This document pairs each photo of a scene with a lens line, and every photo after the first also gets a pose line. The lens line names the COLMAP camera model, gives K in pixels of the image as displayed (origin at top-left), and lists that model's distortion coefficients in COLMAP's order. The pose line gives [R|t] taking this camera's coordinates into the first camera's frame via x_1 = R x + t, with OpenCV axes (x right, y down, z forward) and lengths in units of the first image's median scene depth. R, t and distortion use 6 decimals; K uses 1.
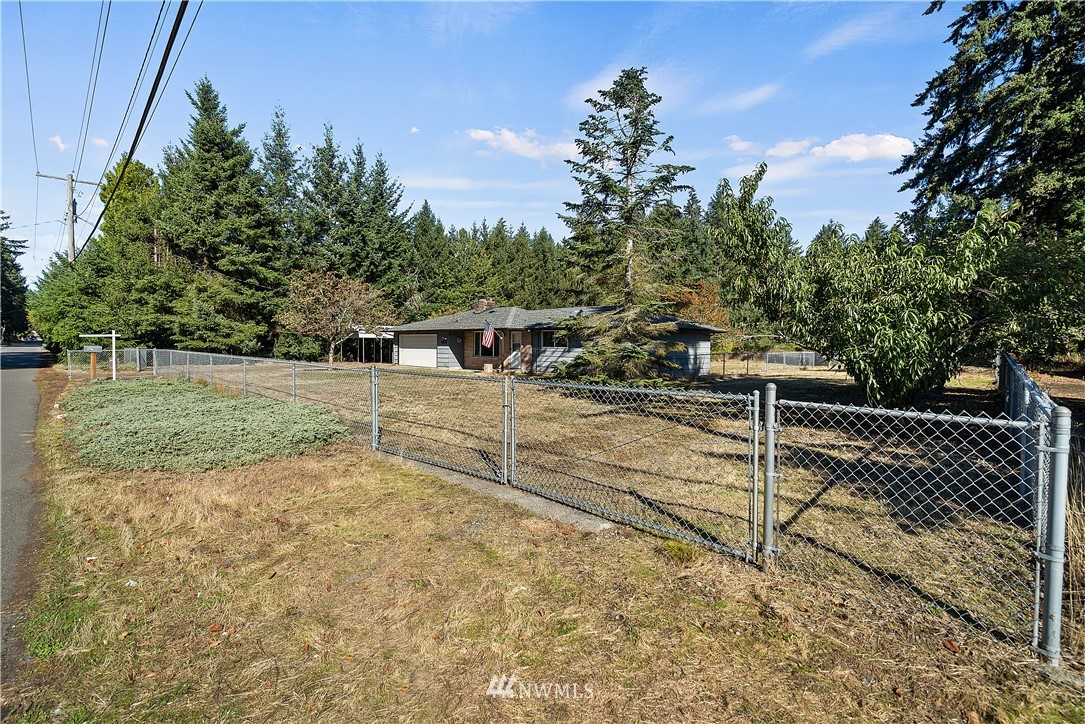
lens RADIAL K [[509.7, 0, 543.8], [0, 509.7, 338.1], [0, 0, 1]] dist [-0.002474, 0.000175]
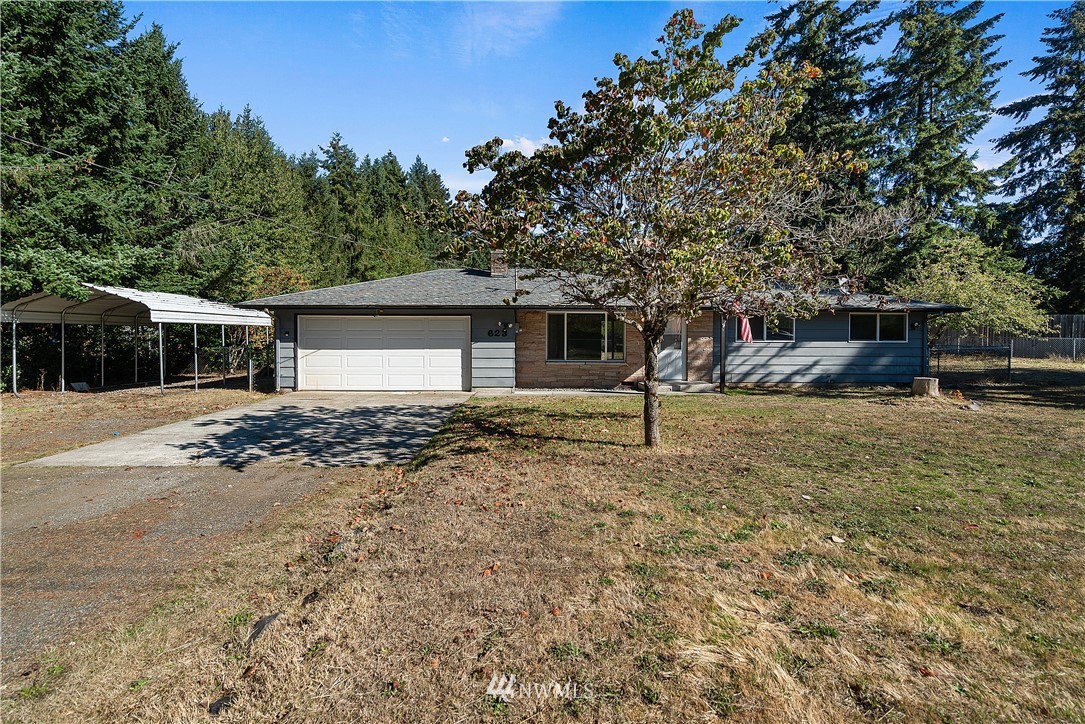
lens RADIAL K [[509.7, 0, 543.8], [0, 509.7, 338.1], [0, 0, 1]] dist [-0.002474, 0.000175]
pose [[0.702951, -0.001442, 0.711236, -0.532689], [0.002403, 0.999997, -0.000347, 0.013711], [-0.711234, 0.001953, 0.702953, 0.716180]]
